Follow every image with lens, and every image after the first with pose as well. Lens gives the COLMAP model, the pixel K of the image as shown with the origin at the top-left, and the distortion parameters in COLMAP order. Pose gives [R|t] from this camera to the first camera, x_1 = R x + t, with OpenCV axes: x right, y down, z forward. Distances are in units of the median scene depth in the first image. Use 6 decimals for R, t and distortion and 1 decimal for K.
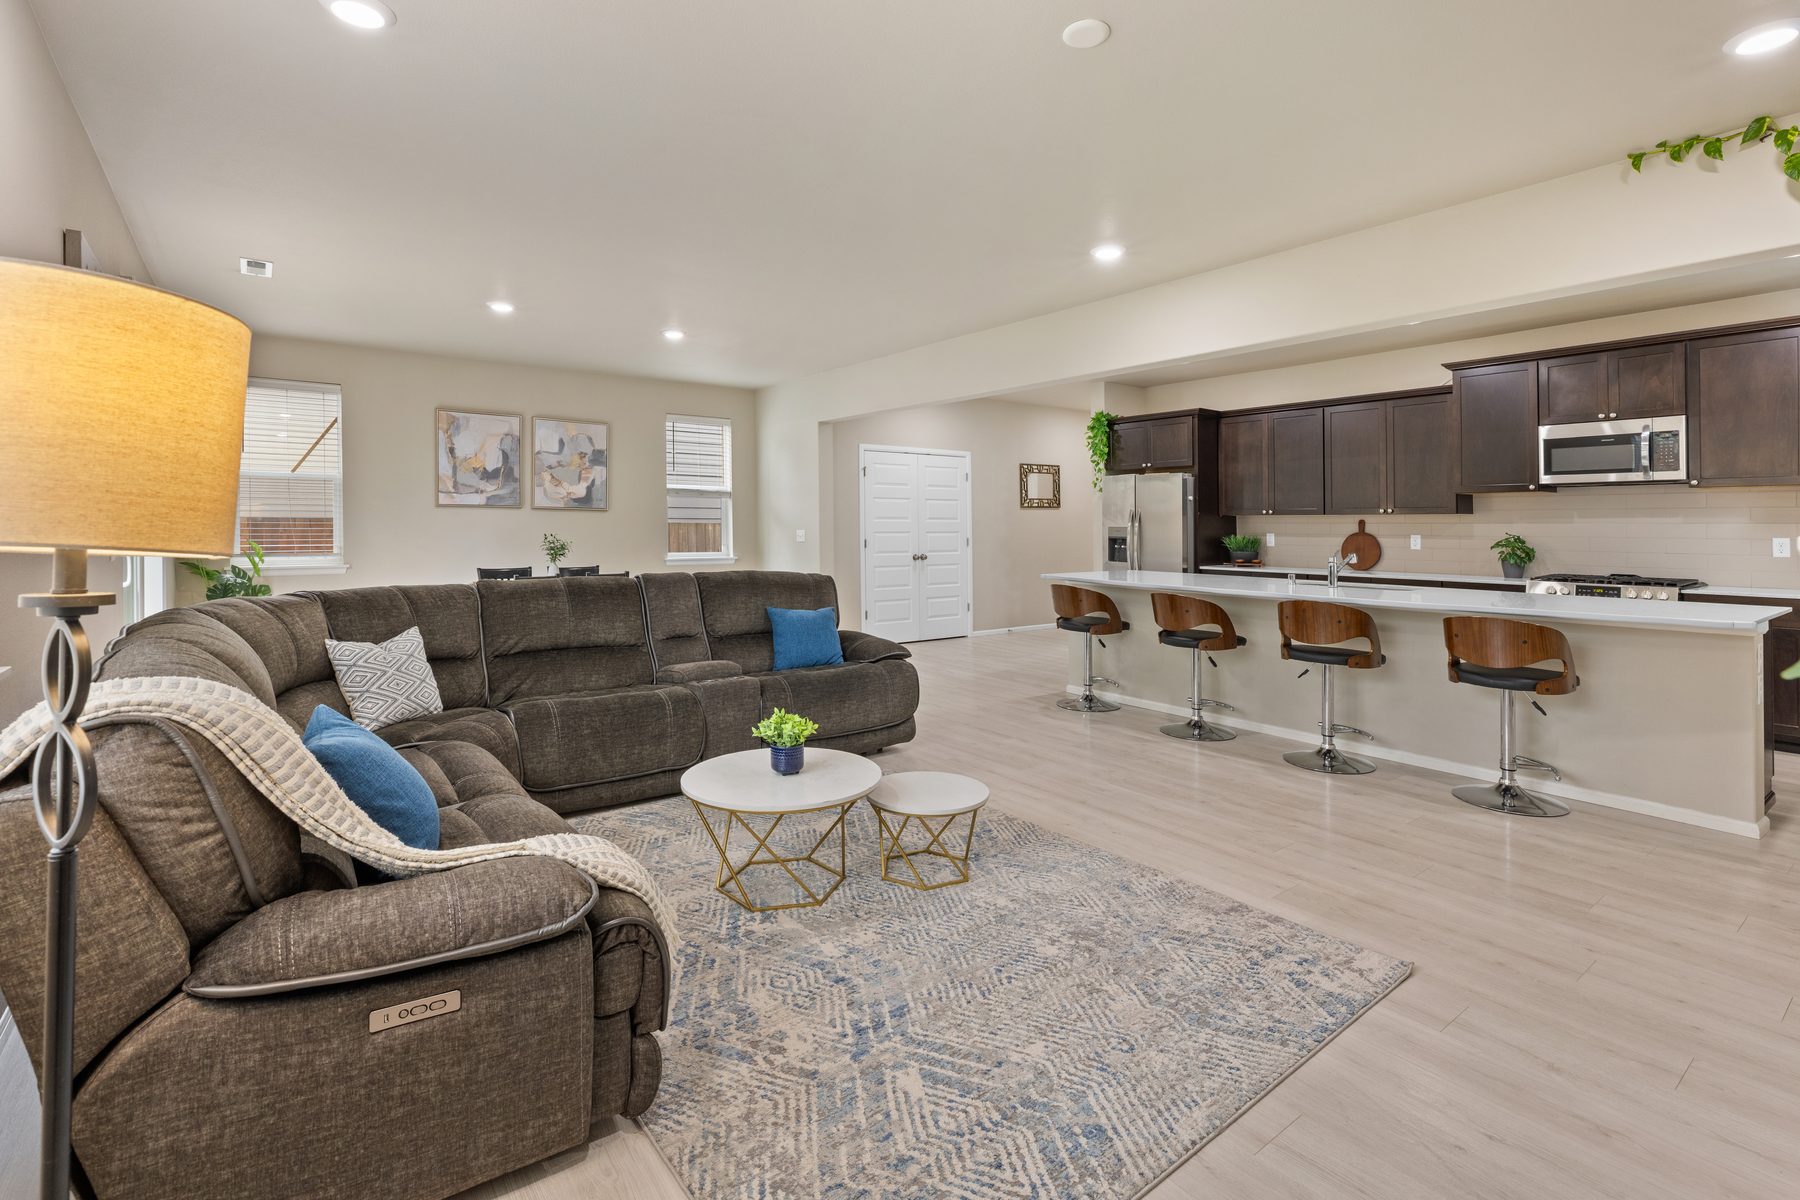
lens RADIAL K [[845.2, 0, 898.3], [0, 845.2, 514.6], [0, 0, 1]] dist [-0.001225, -0.000068]
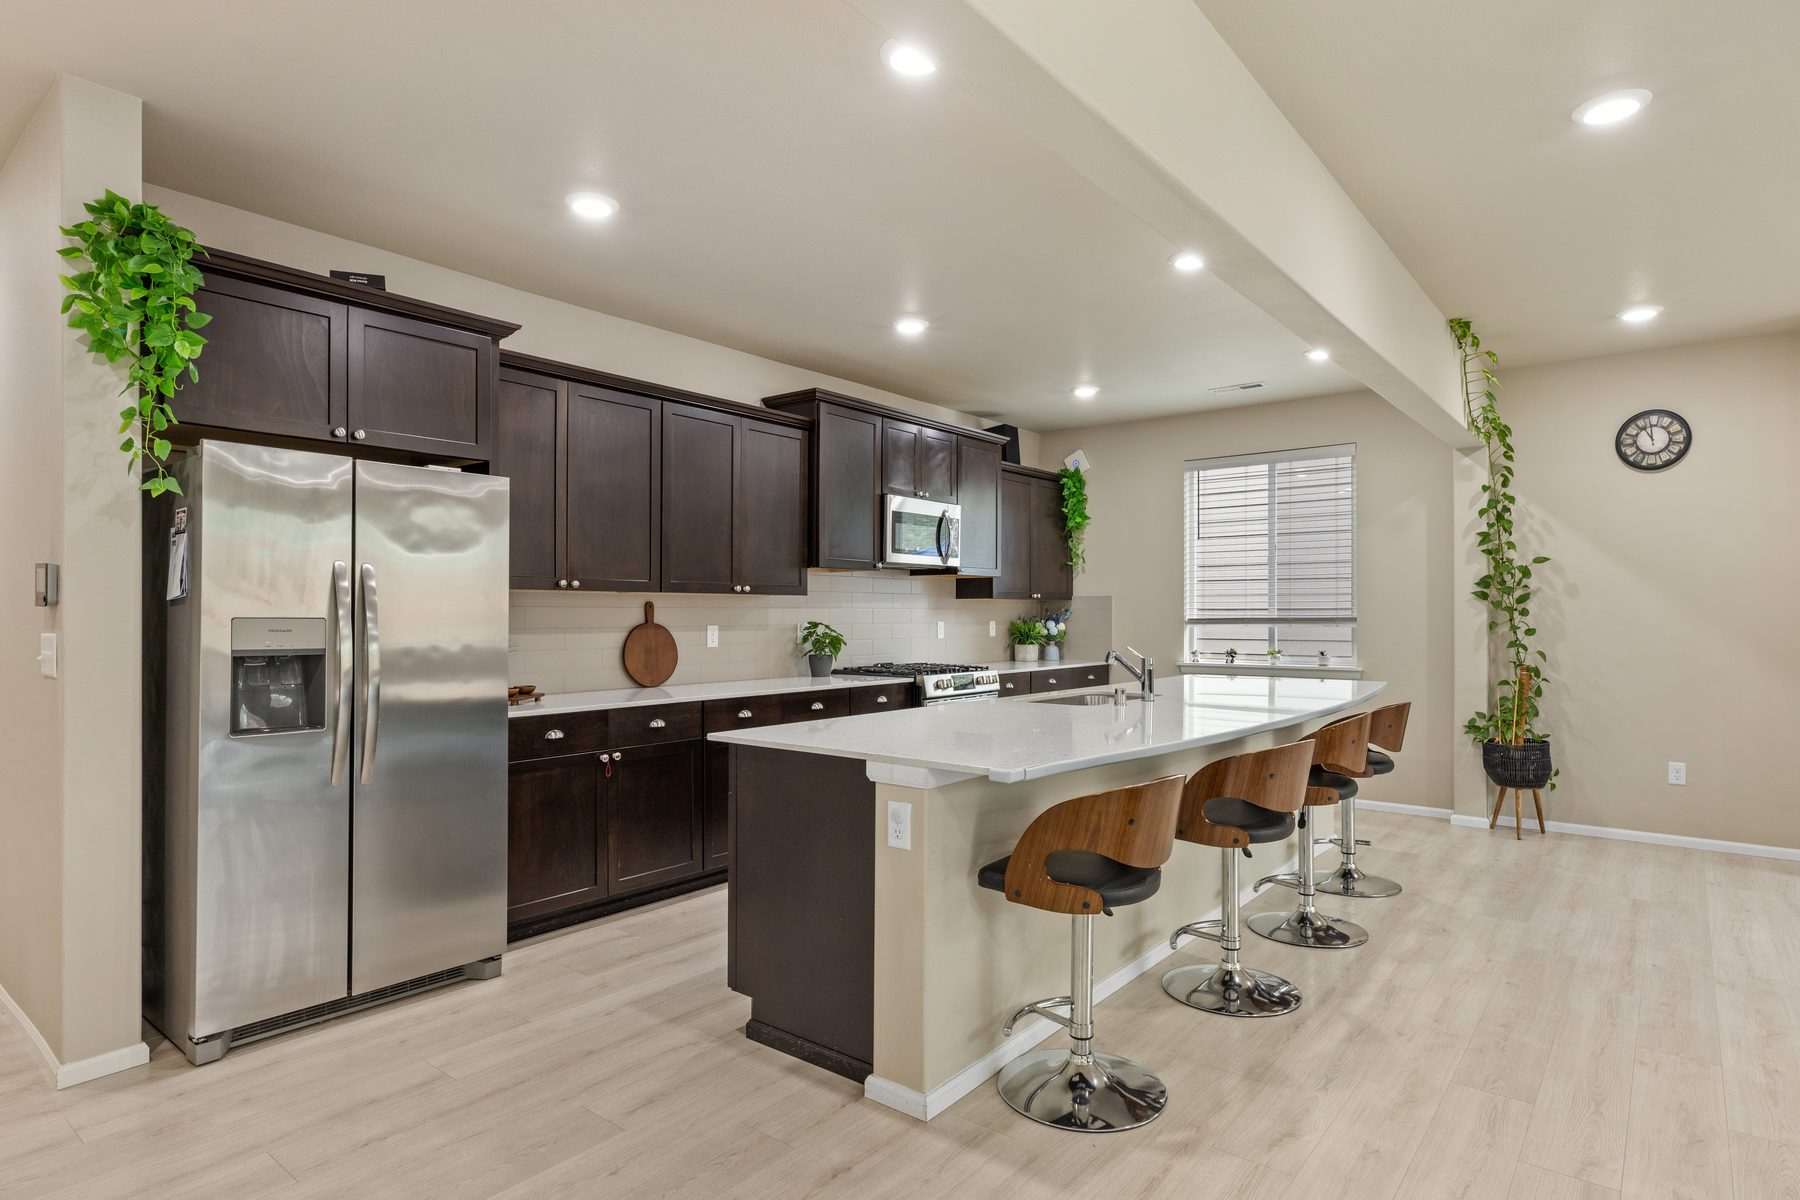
lens RADIAL K [[951.2, 0, 900.0], [0, 951.2, 600.0], [0, 0, 1]] dist [-0.004552, -0.000875]
pose [[-0.233942, 0.008247, 0.972216, -0.136311], [-0.014083, 0.999830, -0.011870, 0.009865], [-0.972149, -0.016469, -0.233786, 0.940580]]
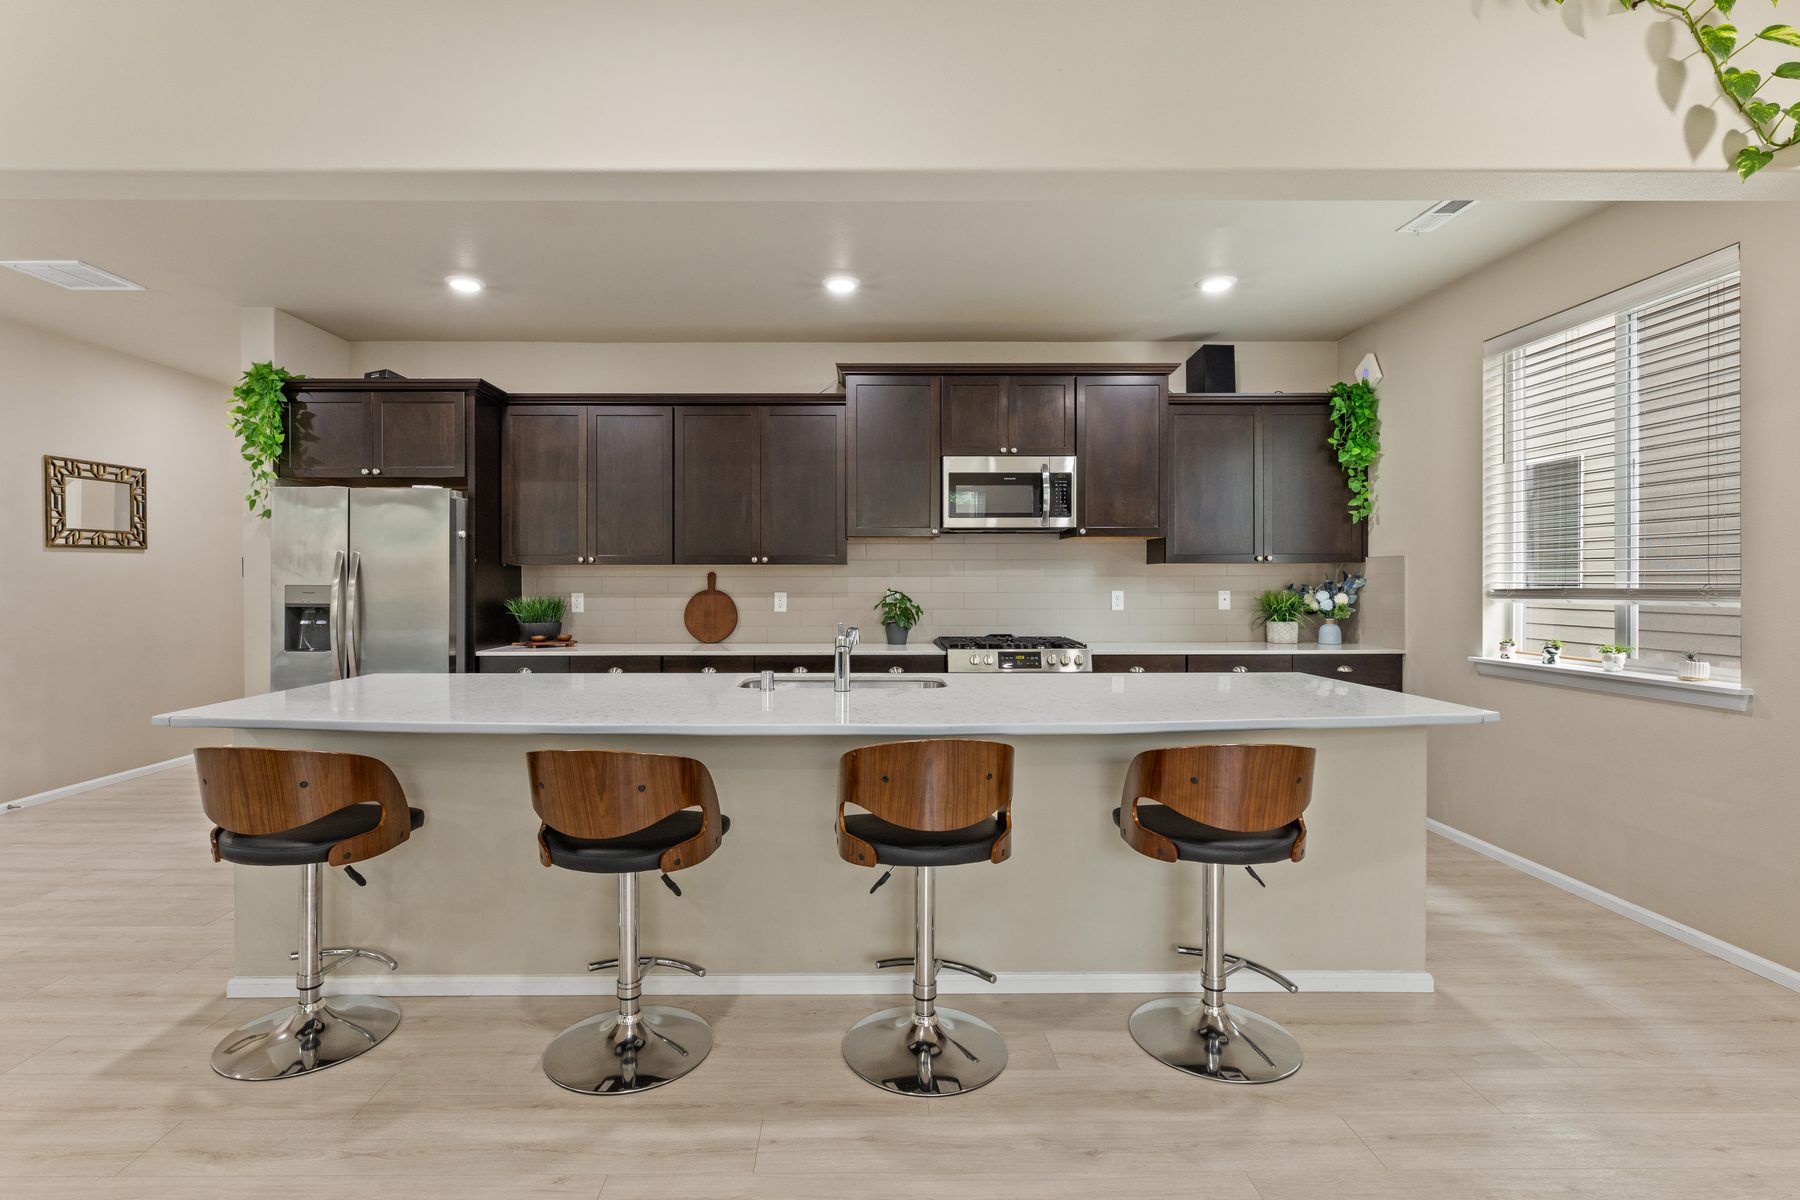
lens RADIAL K [[856.4, 0, 873.1], [0, 856.4, 569.5], [0, 0, 1]] dist [-0.002264, -0.000119]
pose [[0.597677, 0.004324, 0.801725, 0.047477], [-0.005867, 0.999982, -0.001019, 0.003633], [-0.801716, -0.004095, 0.597692, 0.437325]]
